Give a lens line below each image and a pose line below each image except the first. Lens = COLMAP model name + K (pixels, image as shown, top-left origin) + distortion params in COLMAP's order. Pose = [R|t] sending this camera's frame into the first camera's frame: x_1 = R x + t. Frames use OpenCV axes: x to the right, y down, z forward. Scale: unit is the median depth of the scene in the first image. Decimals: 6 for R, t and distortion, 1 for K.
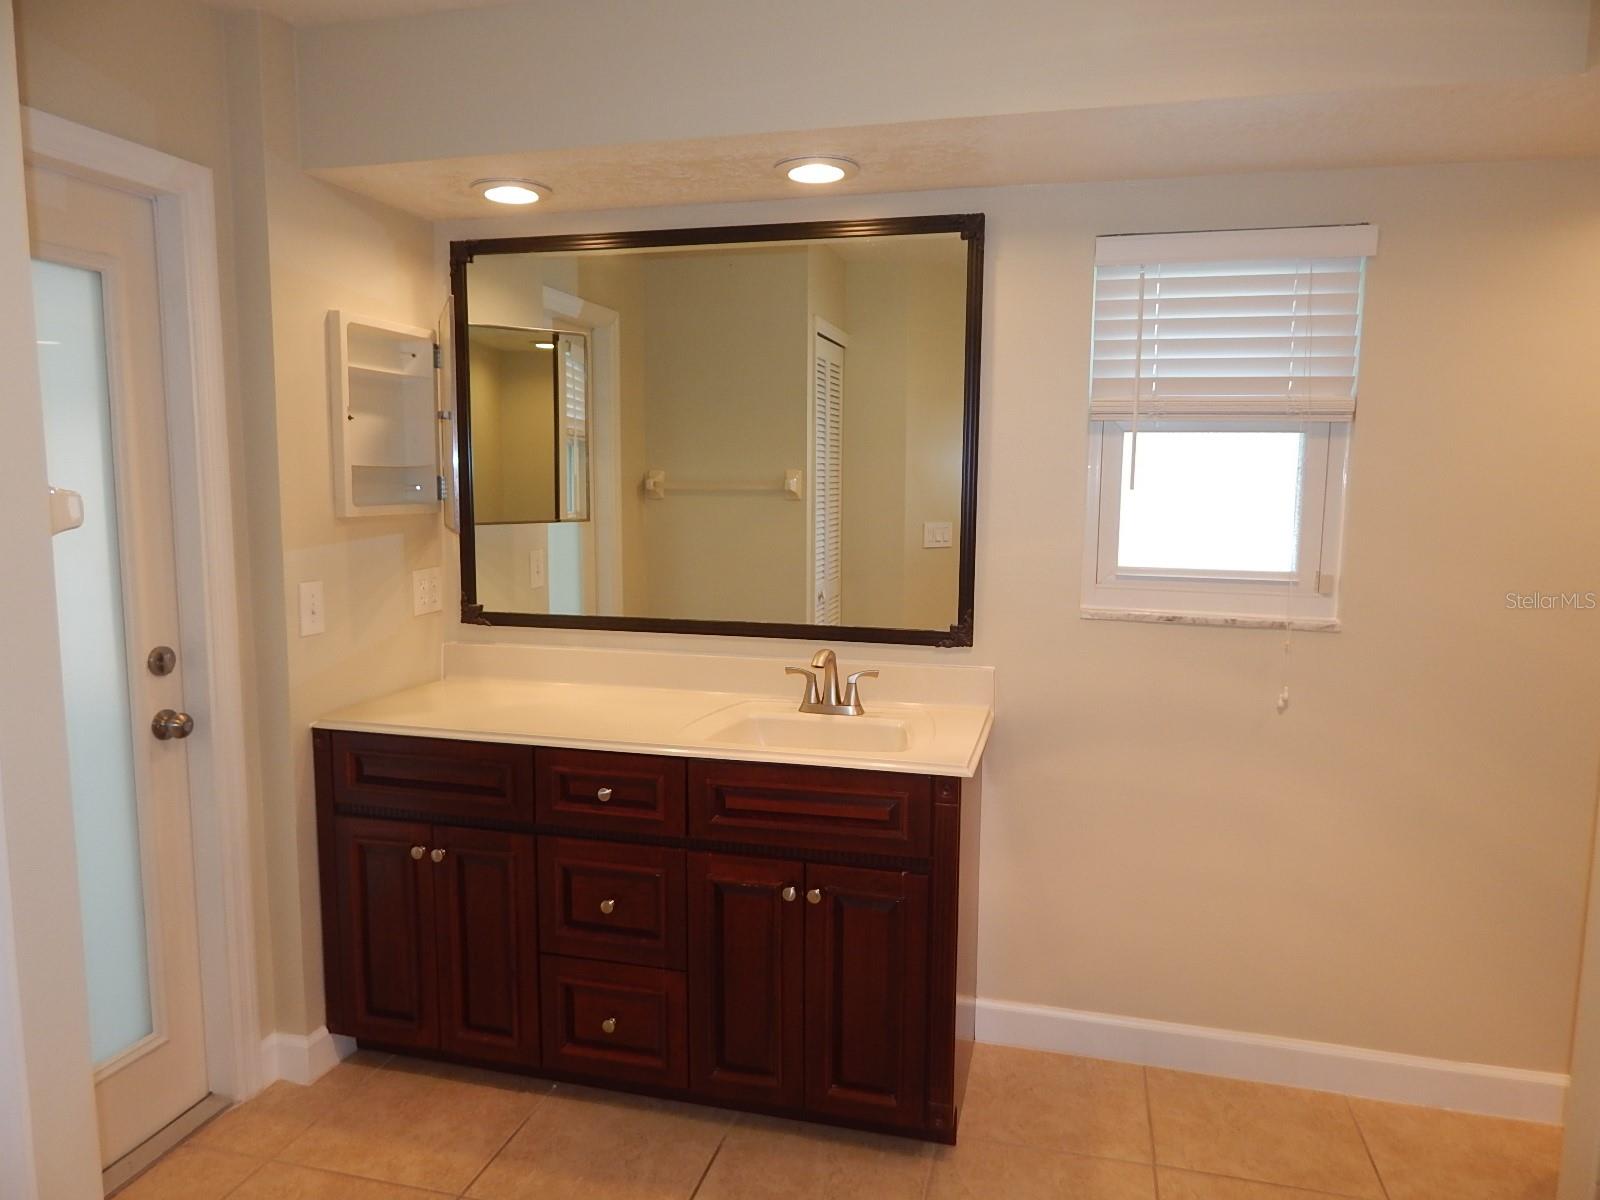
lens RADIAL K [[1040.5, 0, 804.5], [0, 1040.5, 594.4], [0, 0, 1]] dist [-0.003621, 0.000761]
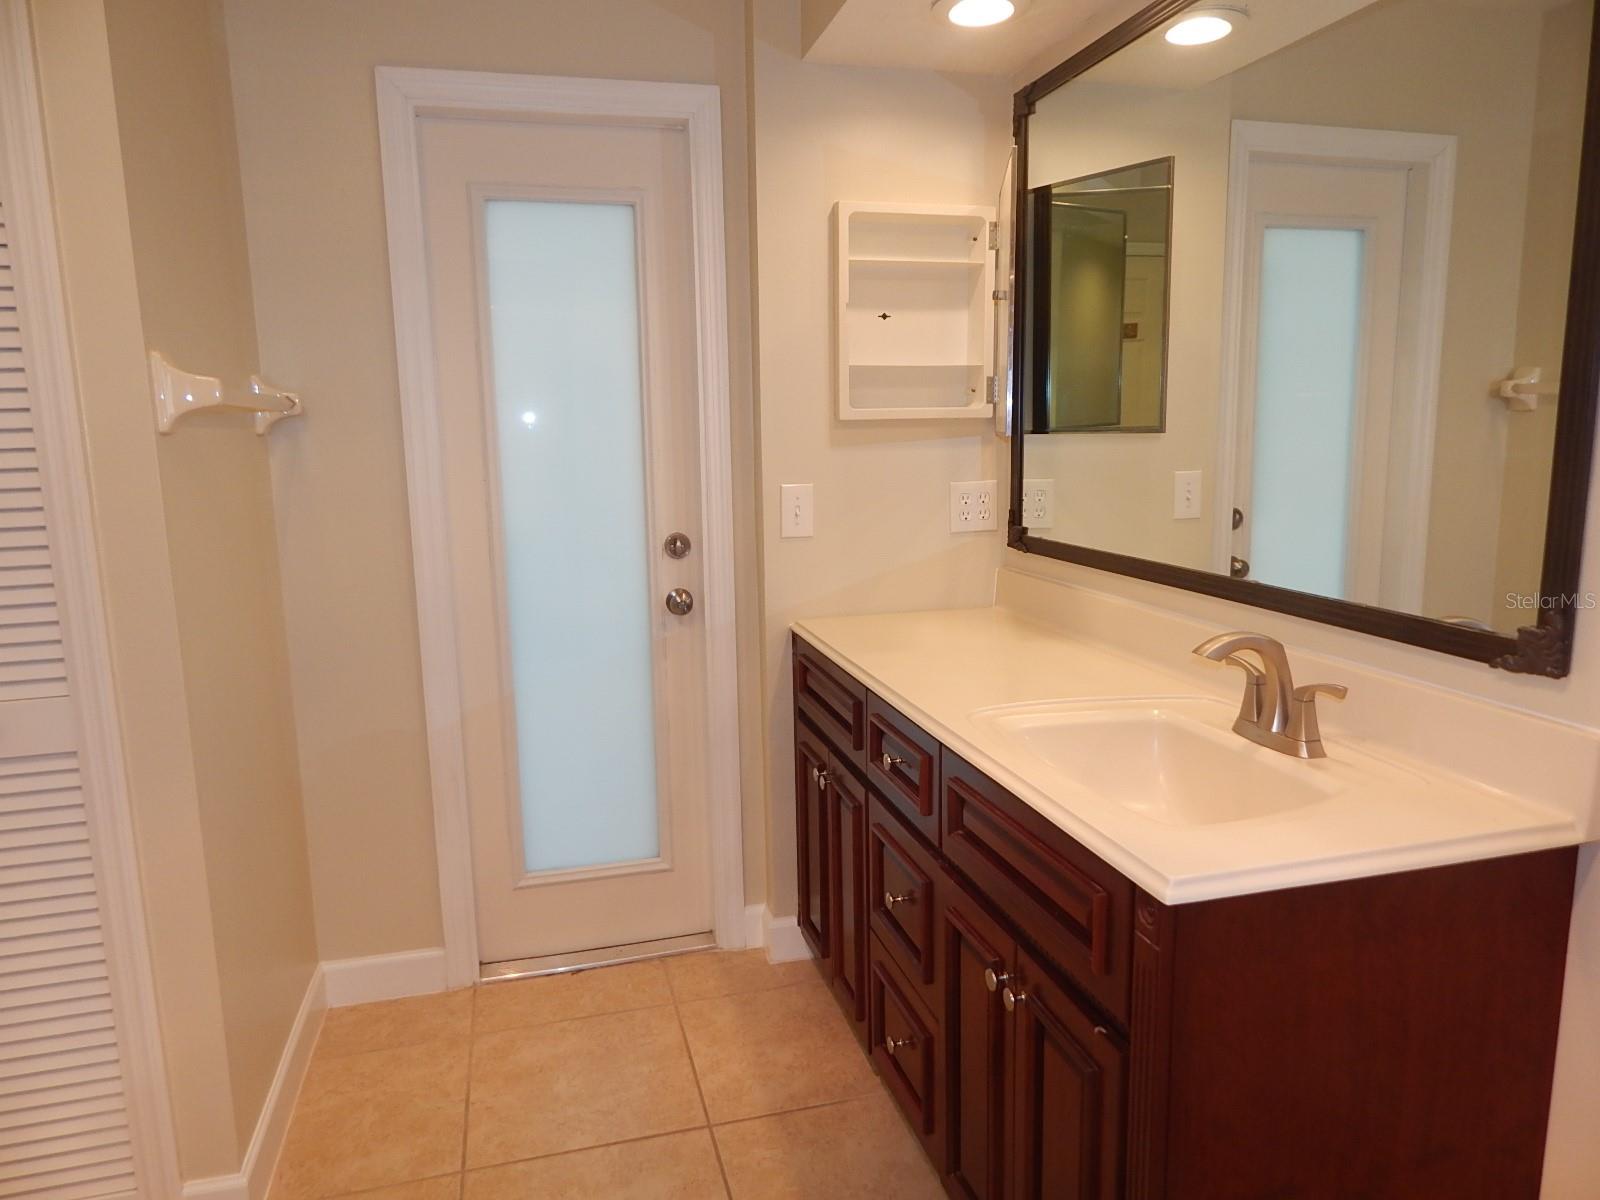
lens RADIAL K [[1040.5, 0, 804.5], [0, 1040.5, 594.4], [0, 0, 1]] dist [-0.003621, 0.000761]
pose [[0.501317, 0.125654, -0.856091, 0.399642], [-0.079638, 0.991900, 0.098953, -0.006417], [0.861591, 0.018571, 0.507264, 0.493149]]
